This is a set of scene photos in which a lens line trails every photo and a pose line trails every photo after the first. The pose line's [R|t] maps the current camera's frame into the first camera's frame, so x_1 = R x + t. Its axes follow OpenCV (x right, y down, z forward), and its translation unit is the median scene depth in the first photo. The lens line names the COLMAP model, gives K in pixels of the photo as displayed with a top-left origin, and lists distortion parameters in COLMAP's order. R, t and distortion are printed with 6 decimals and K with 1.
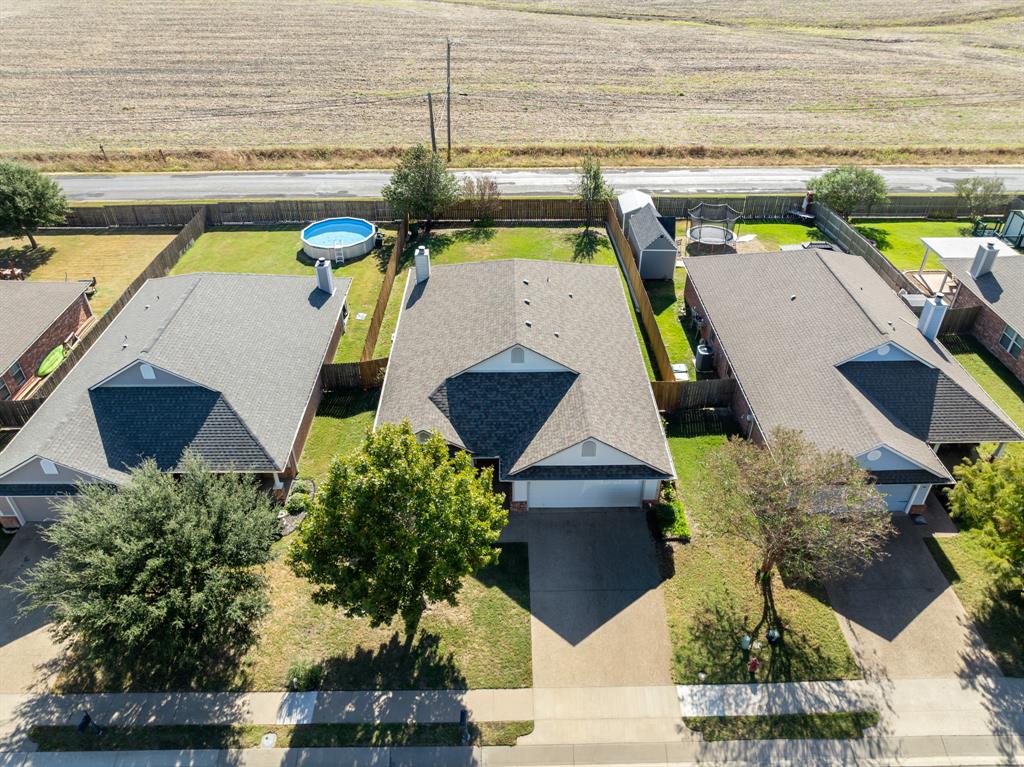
lens RADIAL K [[718.9, 0, 512.0], [0, 718.9, 383.5], [0, 0, 1]] dist [-0.031940, 0.012068]
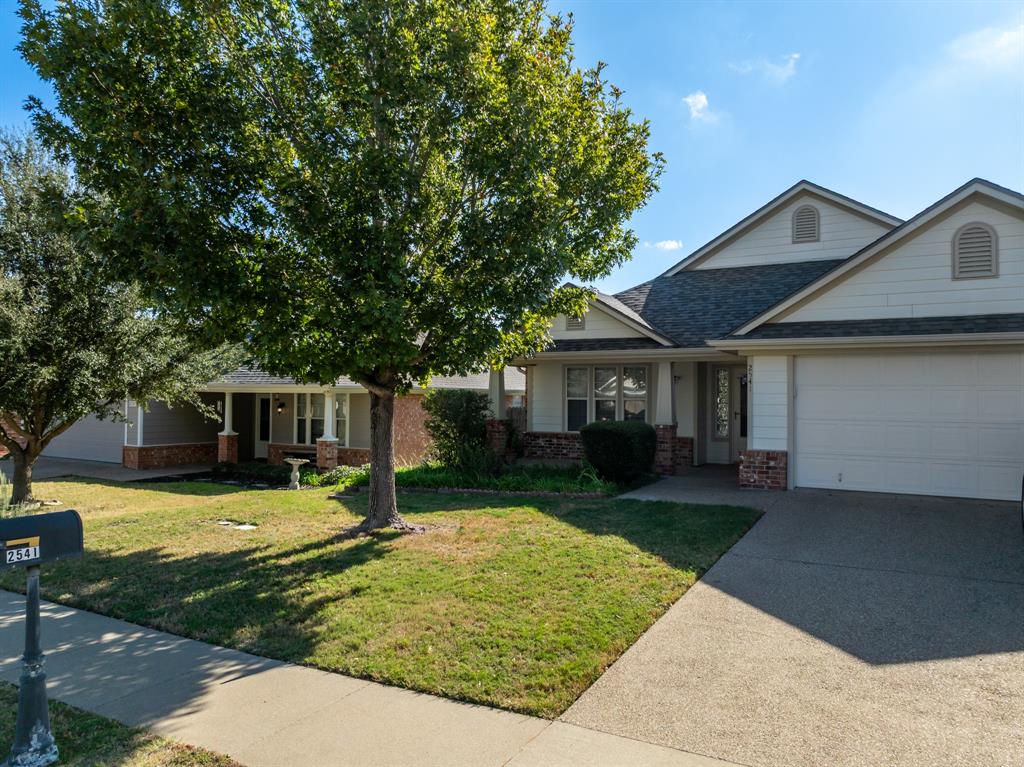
lens RADIAL K [[718.9, 0, 512.0], [0, 718.9, 383.5], [0, 0, 1]] dist [-0.031940, 0.012068]
pose [[0.860707, -0.003095, -0.509091, 0.099690], [-0.302707, 0.800903, -0.516647, 0.430999], [0.409332, 0.598787, 0.688406, 0.796041]]
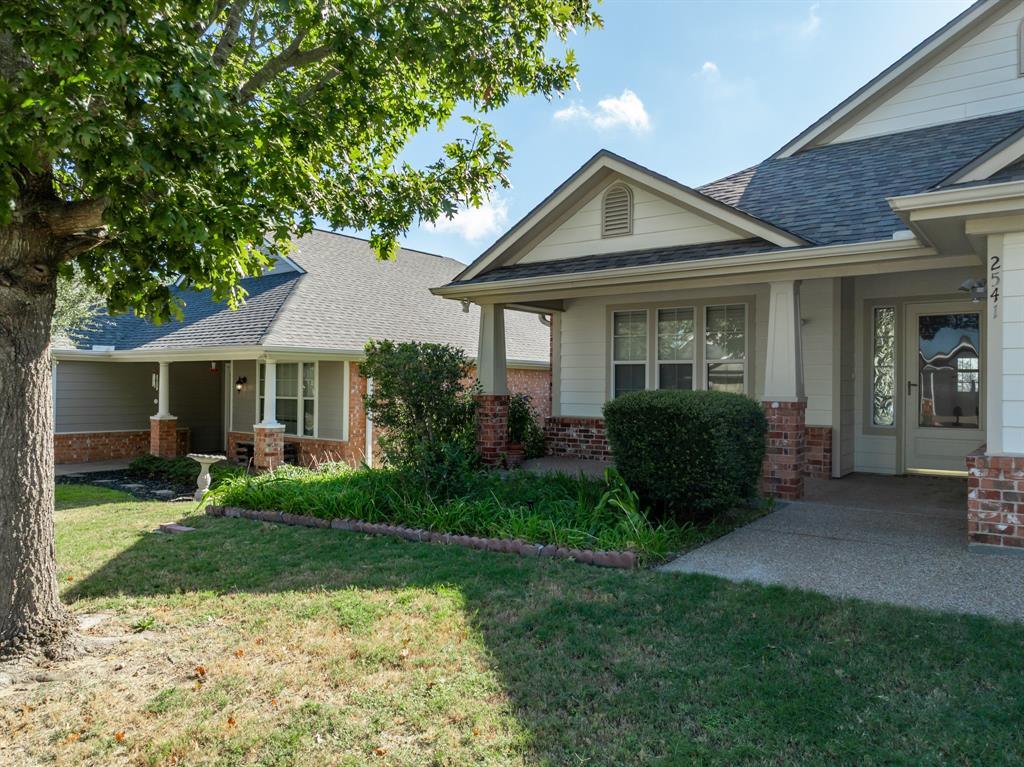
lens RADIAL K [[718.9, 0, 512.0], [0, 718.9, 383.5], [0, 0, 1]] dist [-0.031940, 0.012068]
pose [[0.786227, 0.003508, -0.617928, 0.025114], [-0.366435, 0.807839, -0.461651, 0.321468], [0.497567, 0.589393, 0.636430, 0.971181]]
